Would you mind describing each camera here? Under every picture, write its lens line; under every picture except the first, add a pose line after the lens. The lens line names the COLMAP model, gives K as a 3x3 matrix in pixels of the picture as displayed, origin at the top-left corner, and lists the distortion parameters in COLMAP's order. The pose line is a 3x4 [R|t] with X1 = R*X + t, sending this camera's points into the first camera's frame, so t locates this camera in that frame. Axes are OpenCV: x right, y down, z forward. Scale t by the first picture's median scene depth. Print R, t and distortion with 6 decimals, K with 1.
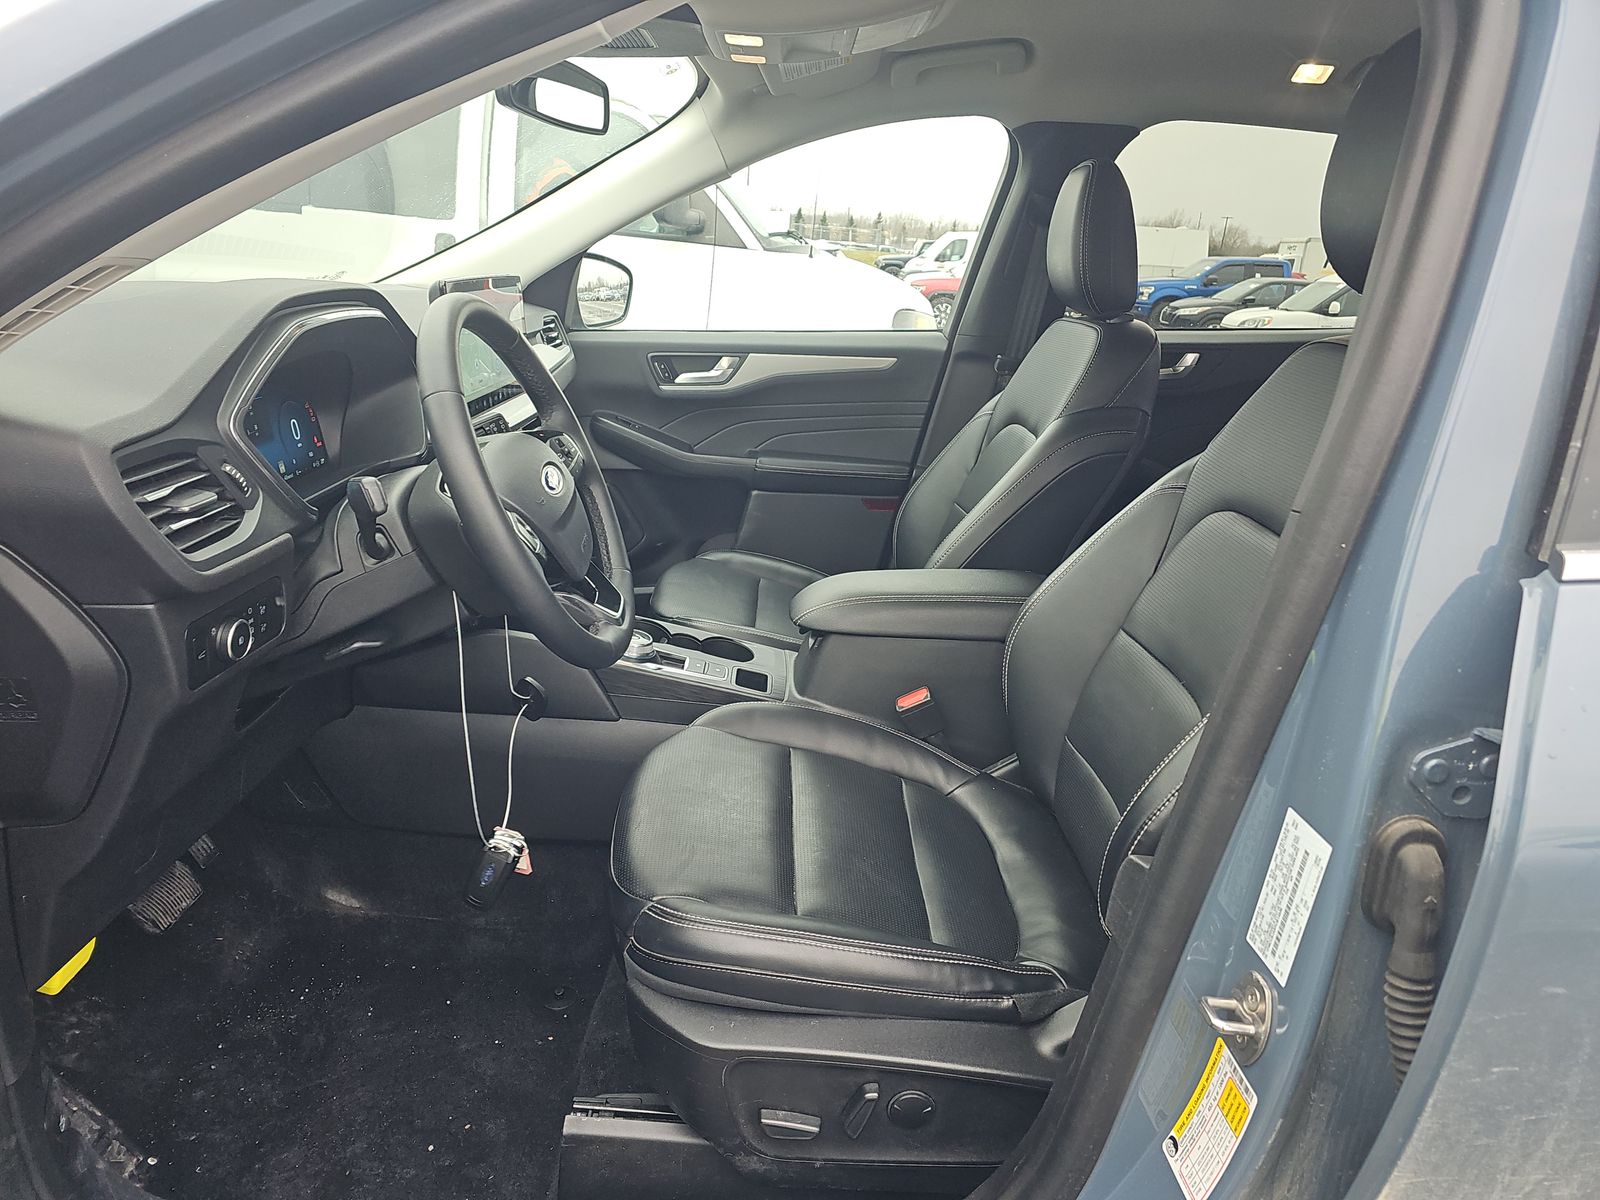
lens RADIAL K [[969.6, 0, 800.0], [0, 969.6, 600.0], [0, 0, 1]] dist [0.045604, -0.033293]
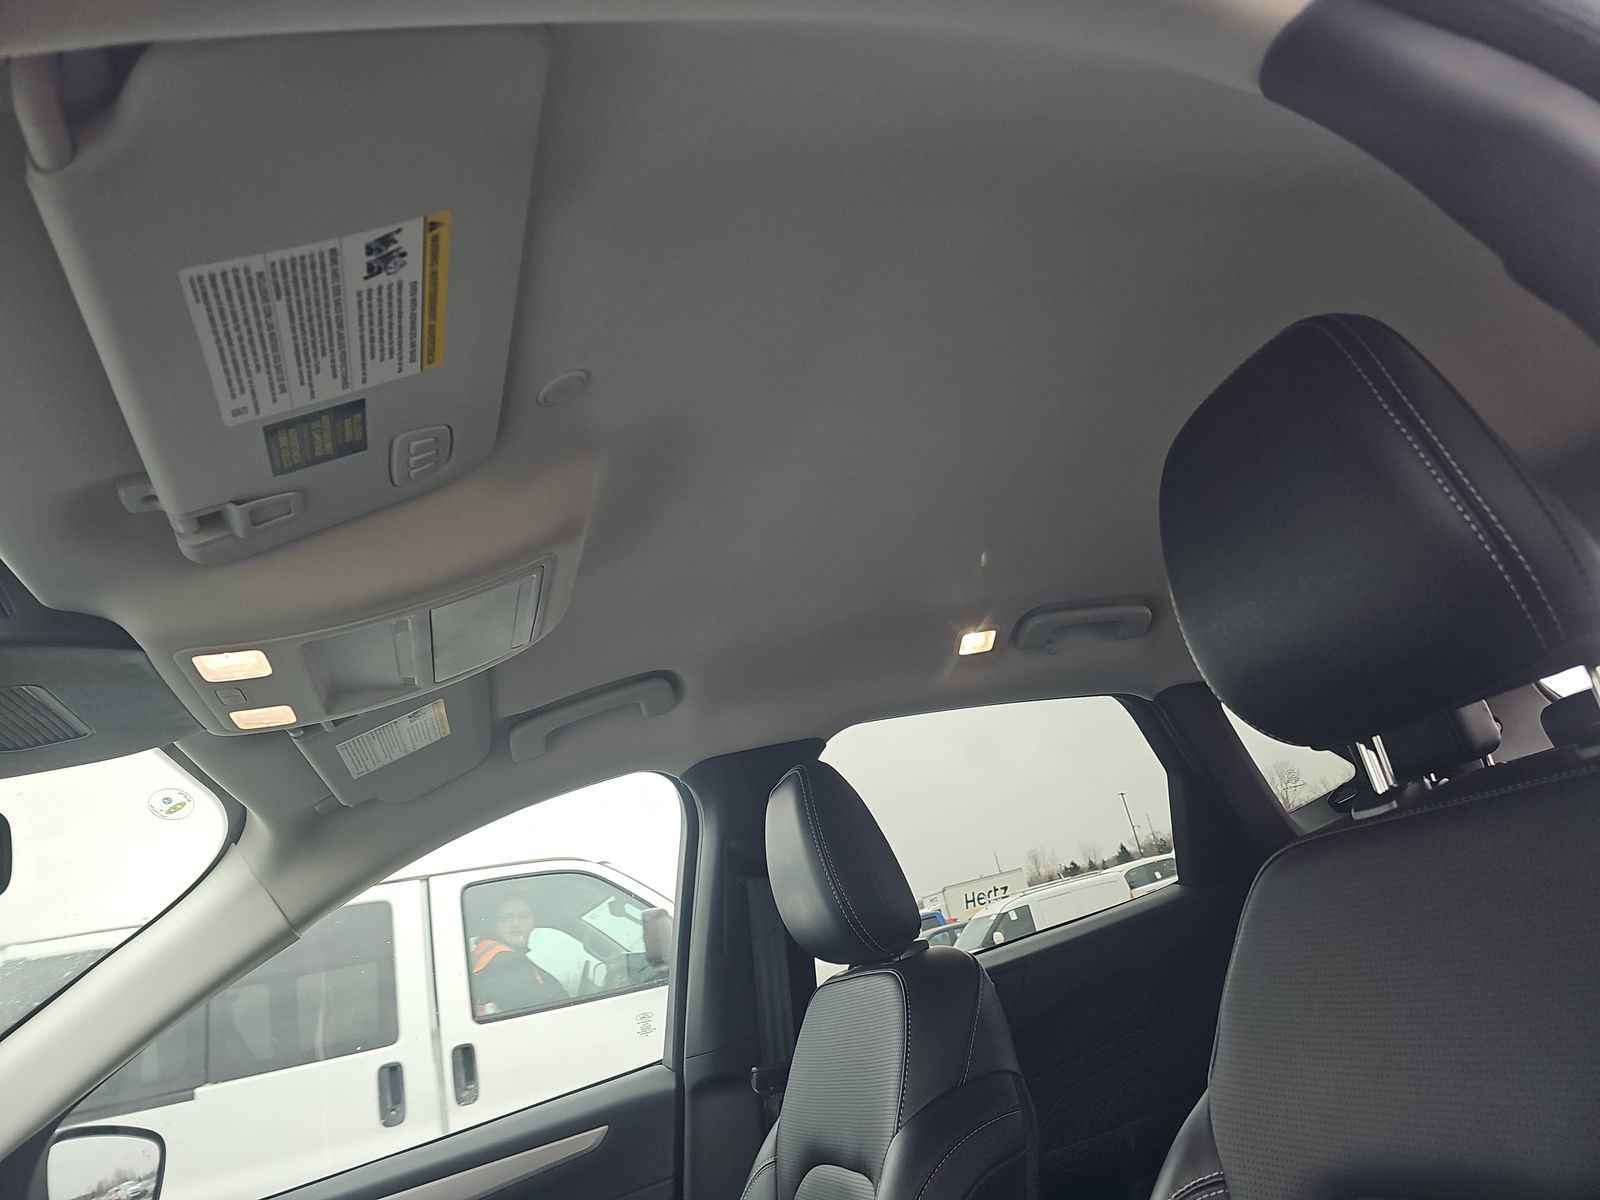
lens RADIAL K [[969.6, 0, 800.0], [0, 969.6, 600.0], [0, 0, 1]] dist [0.045604, -0.033293]
pose [[0.912001, -0.152106, 0.380944, 0.024951], [0.367628, 0.715040, -0.594615, -0.074241], [-0.181946, 0.682335, 0.708036, 0.324123]]
